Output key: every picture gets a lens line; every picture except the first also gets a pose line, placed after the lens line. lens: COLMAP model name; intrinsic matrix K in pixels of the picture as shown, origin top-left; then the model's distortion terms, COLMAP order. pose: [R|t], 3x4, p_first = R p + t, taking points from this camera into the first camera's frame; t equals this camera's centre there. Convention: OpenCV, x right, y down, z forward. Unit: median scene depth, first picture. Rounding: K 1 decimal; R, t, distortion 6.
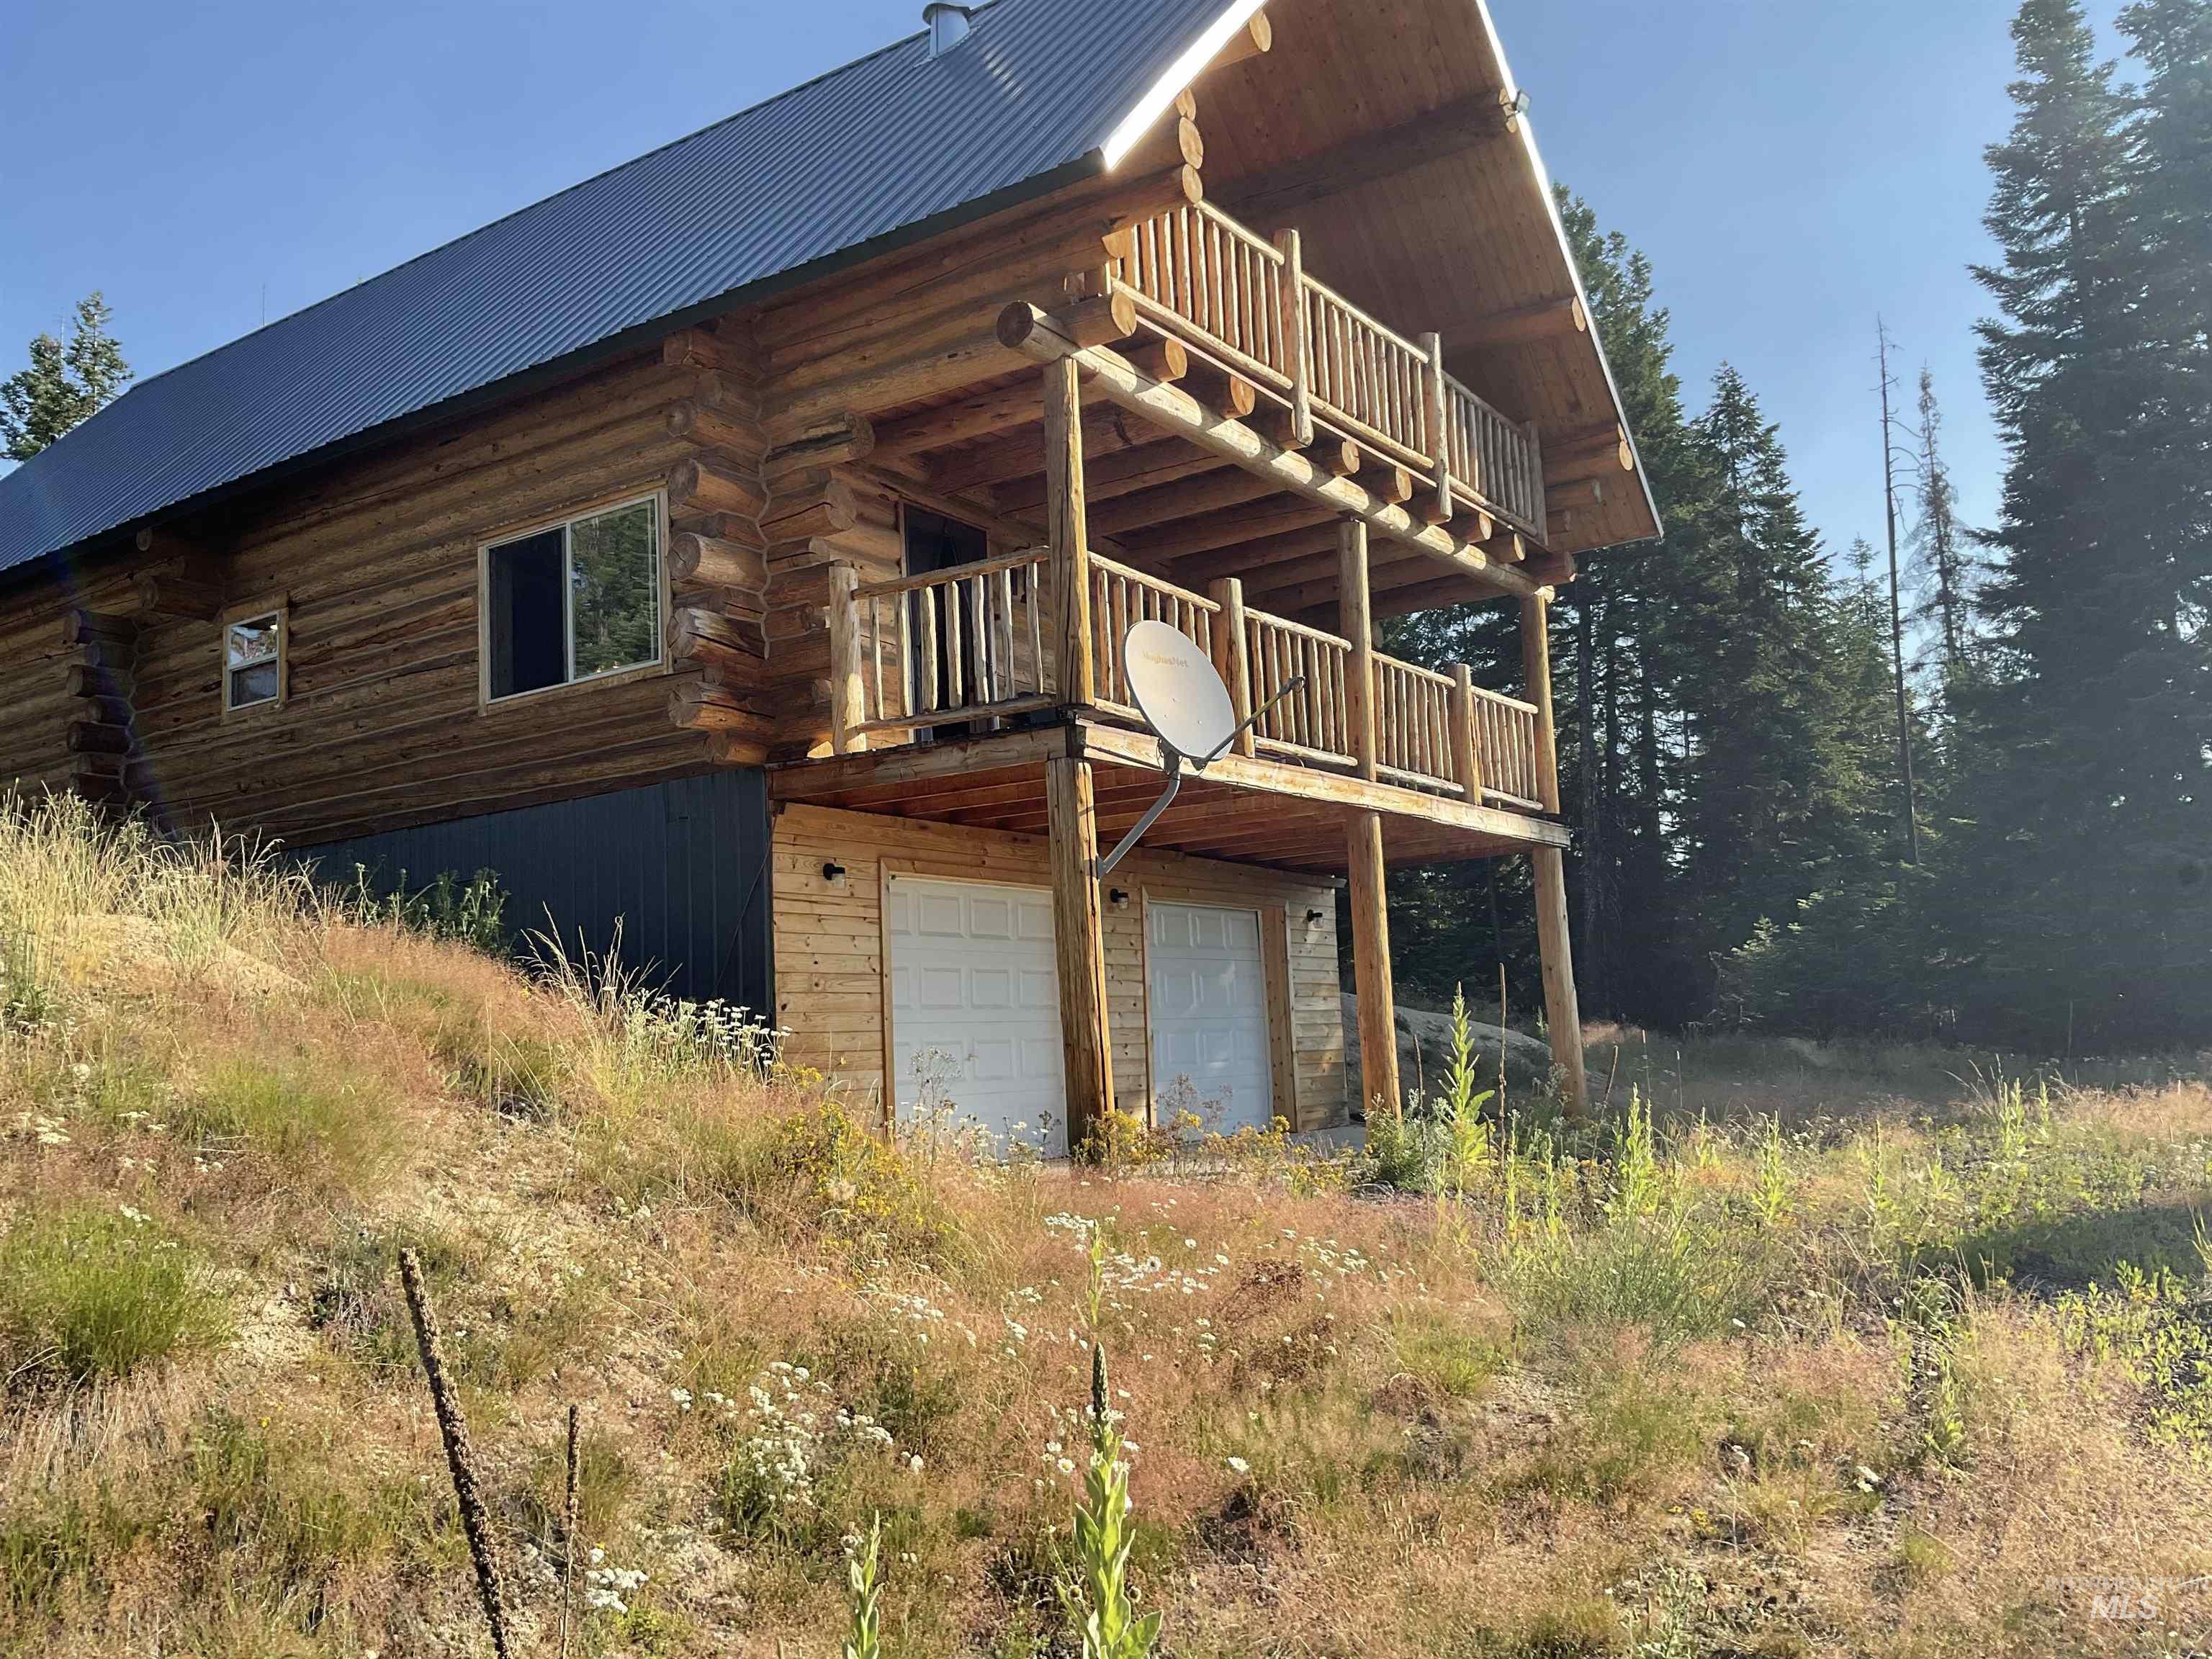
lens RADIAL K [[1871.4, 0, 1107.6], [0, 1871.4, 829.8], [0, 0, 1]] dist [-0.041642, -0.021816]
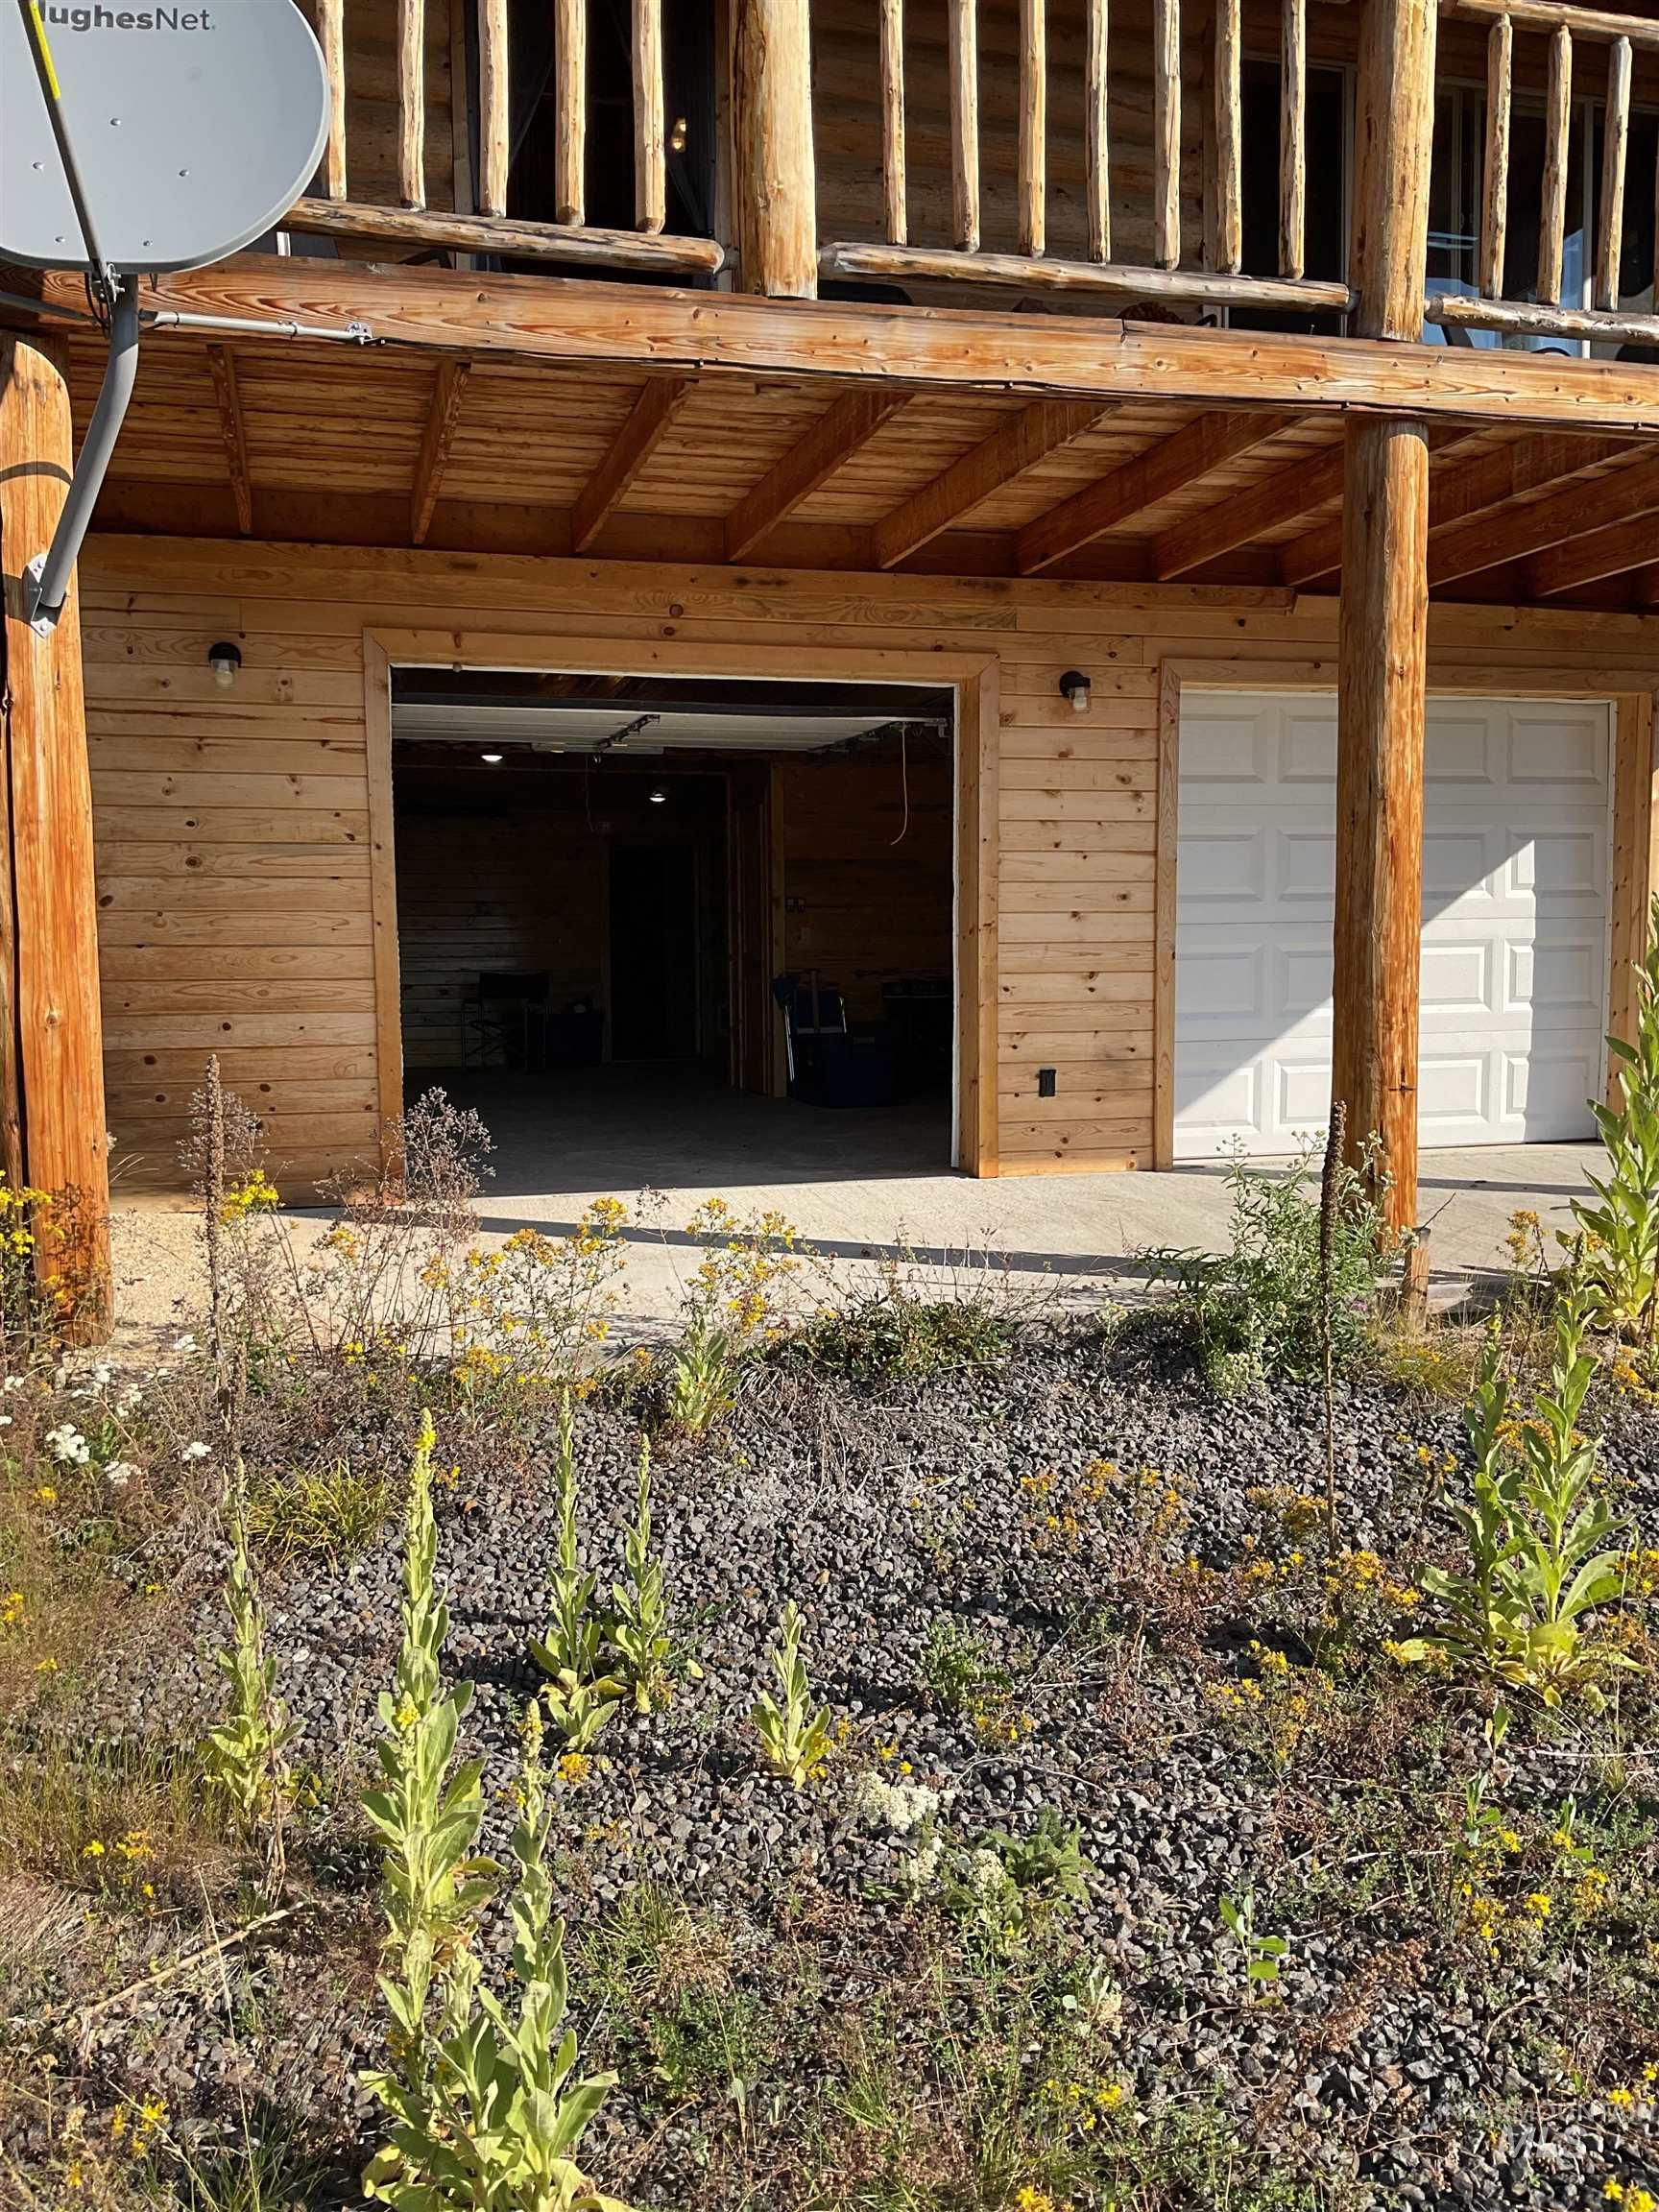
lens RADIAL K [[1871.4, 0, 827.1], [0, 1871.4, 1110.7], [0, 0, 1]] dist [-0.041642, -0.021816]
pose [[0.779978, 0.072680, -0.621572, 0.308549], [0.065309, 0.978356, 0.196352, 0.050722], [0.622390, -0.193745, 0.758350, 0.586943]]
